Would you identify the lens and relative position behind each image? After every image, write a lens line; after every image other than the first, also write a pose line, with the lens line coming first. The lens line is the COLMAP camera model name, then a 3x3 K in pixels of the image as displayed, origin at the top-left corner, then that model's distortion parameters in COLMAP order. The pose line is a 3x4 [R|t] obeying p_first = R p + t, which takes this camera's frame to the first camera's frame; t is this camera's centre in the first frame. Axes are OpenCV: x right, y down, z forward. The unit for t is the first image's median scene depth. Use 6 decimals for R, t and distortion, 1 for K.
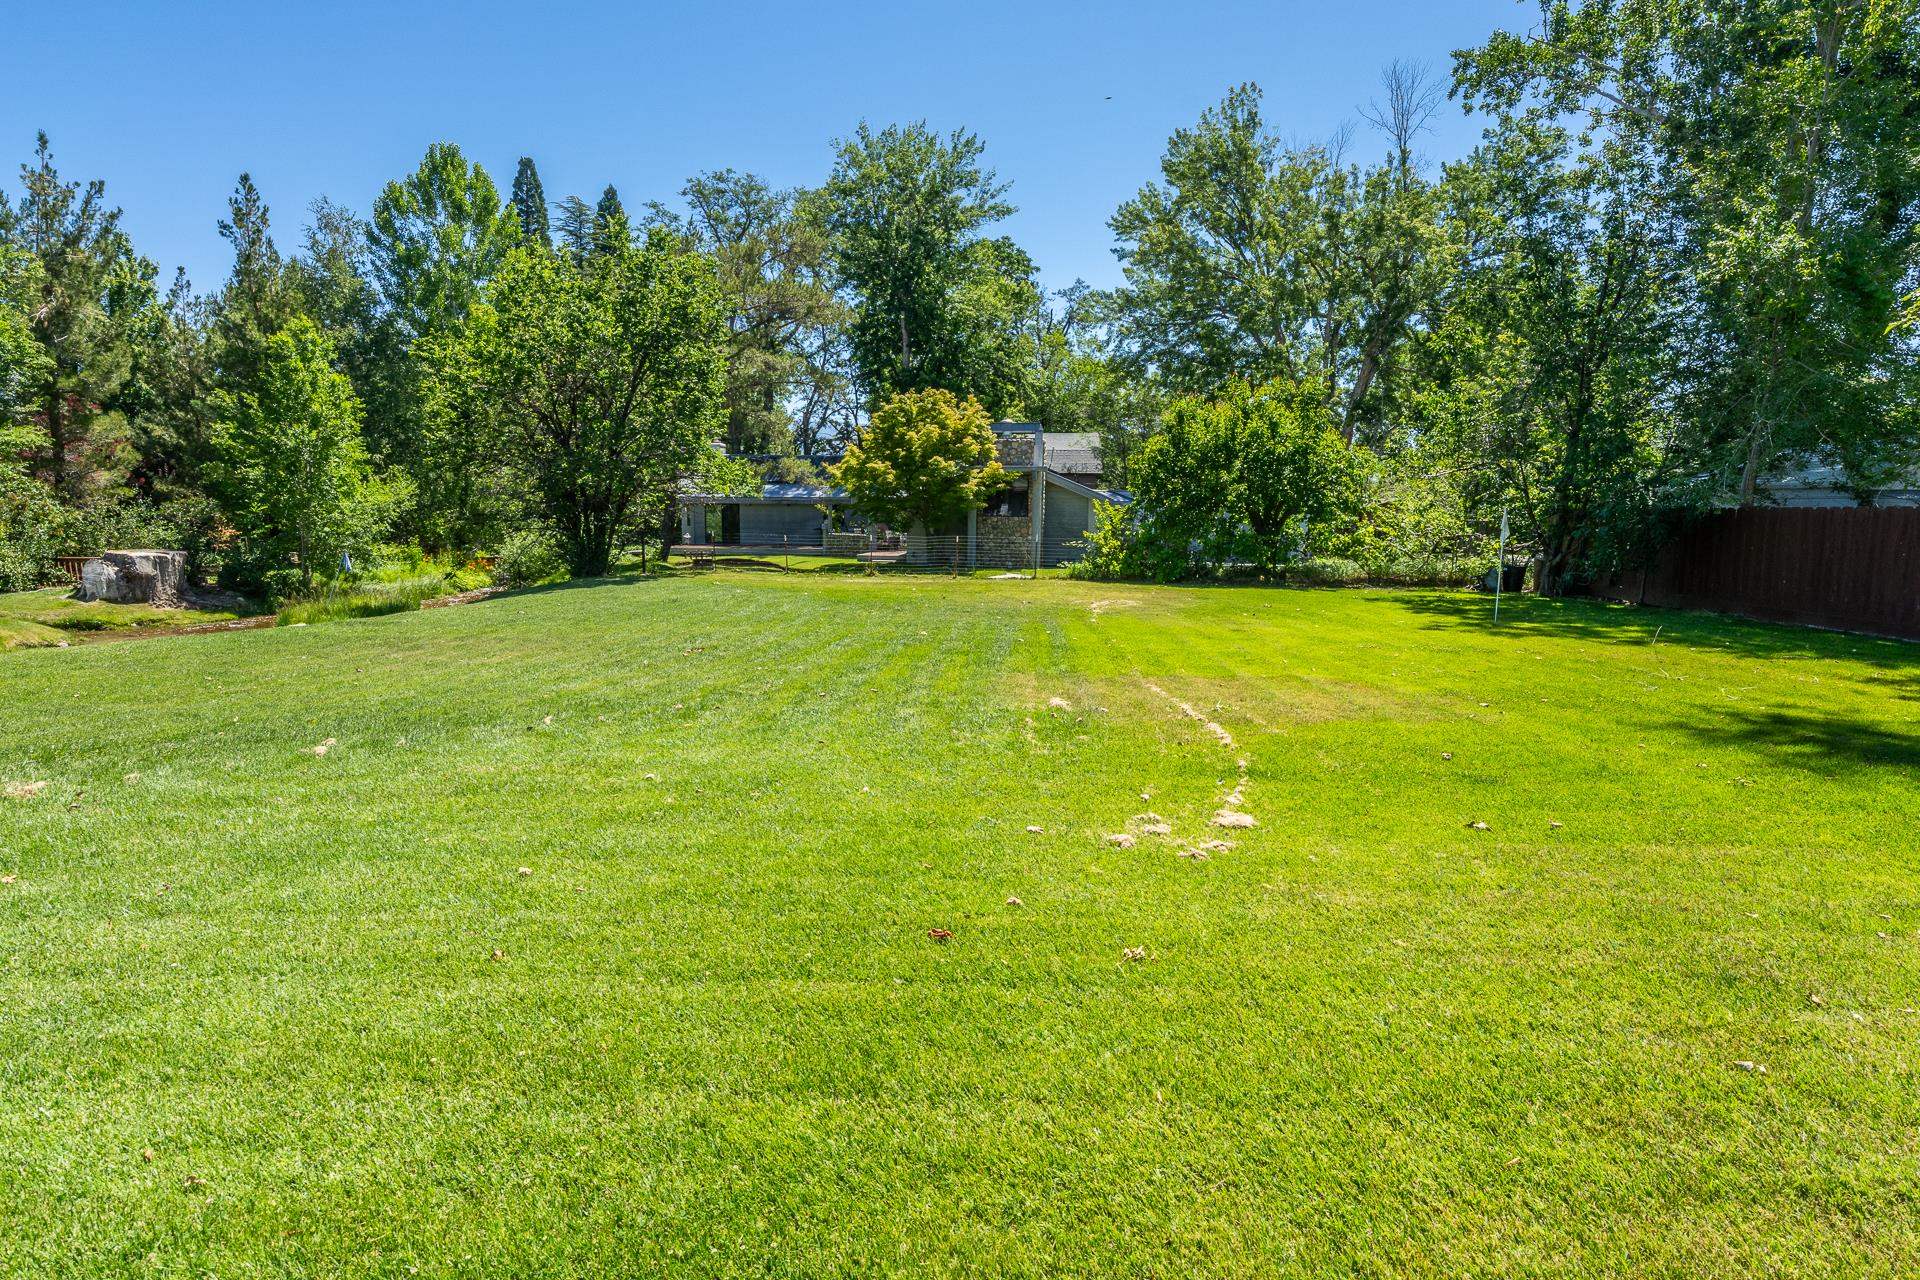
lens RADIAL K [[1001.8, 0, 962.0], [0, 1001.8, 625.5], [0, 0, 1]] dist [-0.003040, -0.000930]
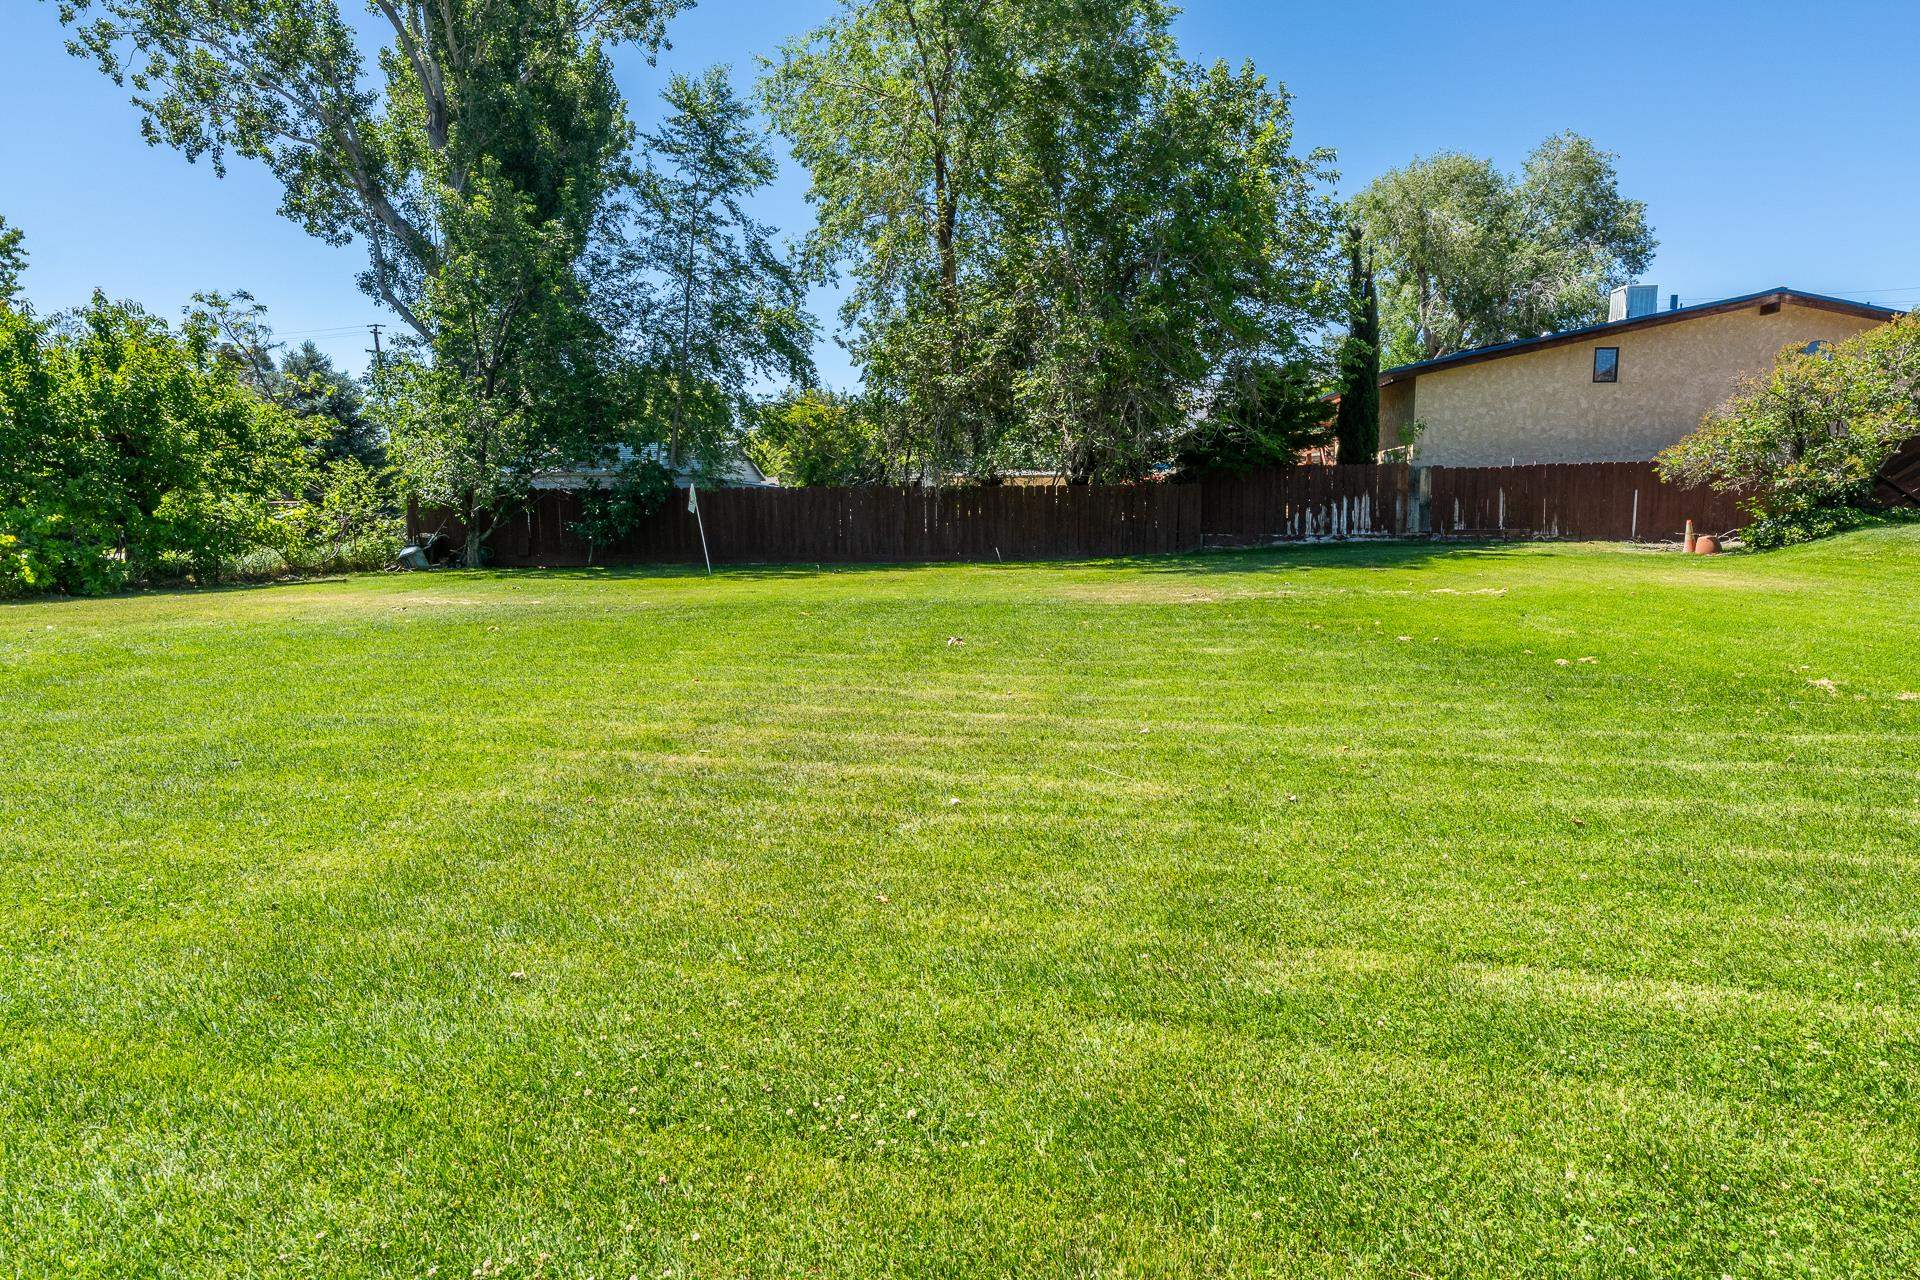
lens RADIAL K [[1001.8, 0, 970.2], [0, 1001.8, 632.0], [0, 0, 1]] dist [-0.003040, -0.000930]
pose [[-0.005628, -0.127646, 0.991804, -0.303381], [0.117682, 0.984843, 0.127418, -0.022639], [-0.993035, 0.117435, 0.009479, 0.280780]]
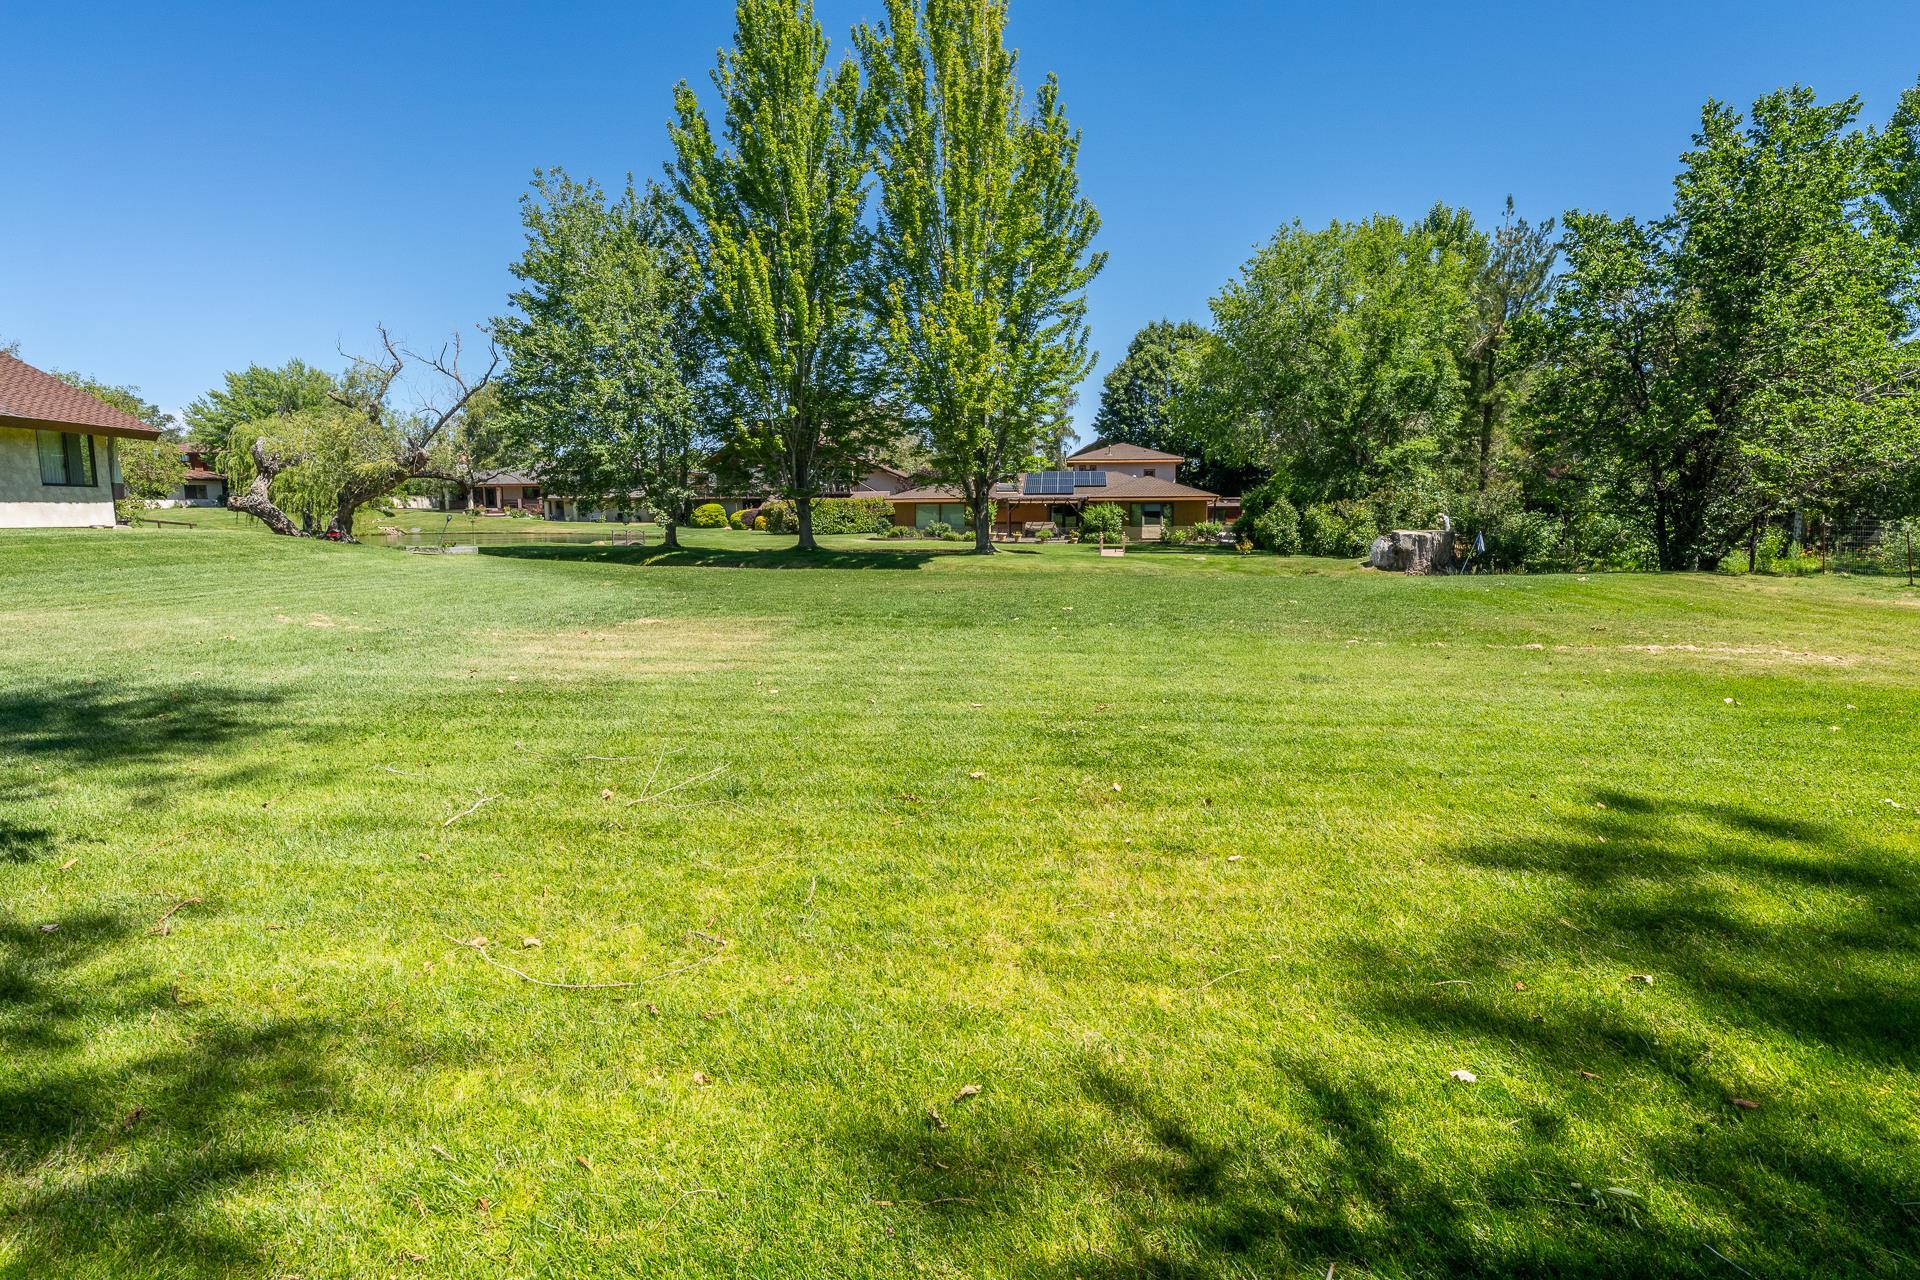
lens RADIAL K [[1001.8, 0, 961.6], [0, 1001.8, 630.4], [0, 0, 1]] dist [-0.003040, -0.000930]
pose [[-0.014472, 0.113541, -0.993428, 0.307734], [-0.106391, 0.987717, 0.114438, -0.023038], [0.994219, 0.107348, -0.002214, 0.301091]]
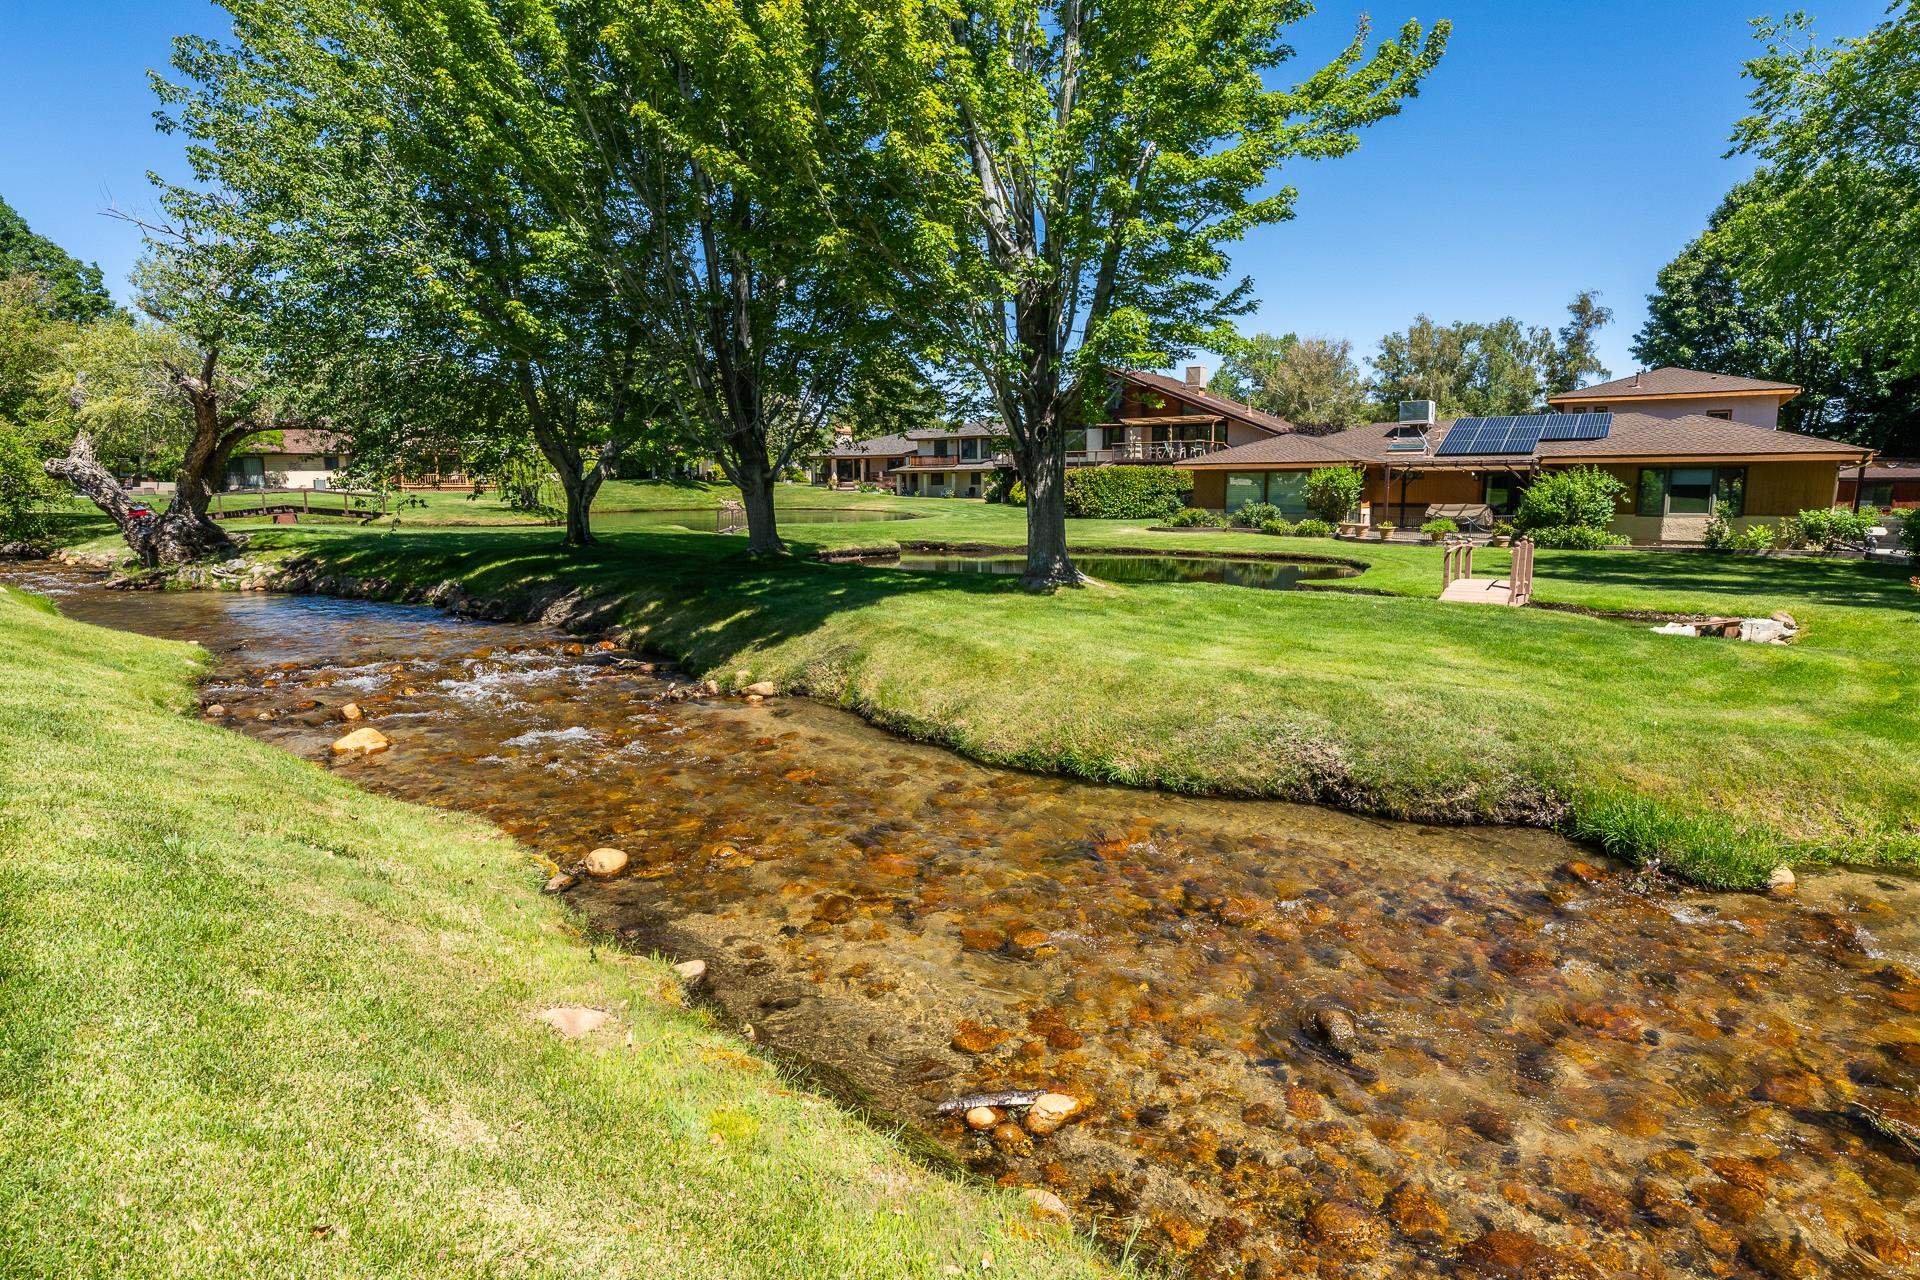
lens RADIAL K [[1001.8, 0, 965.4], [0, 1001.8, 626.4], [0, 0, 1]] dist [-0.003040, -0.000930]
pose [[-0.485405, 0.115140, -0.866674, -0.271993], [-0.097773, 0.977923, 0.184681, -0.038975], [0.868805, 0.174382, -0.463431, 0.448676]]
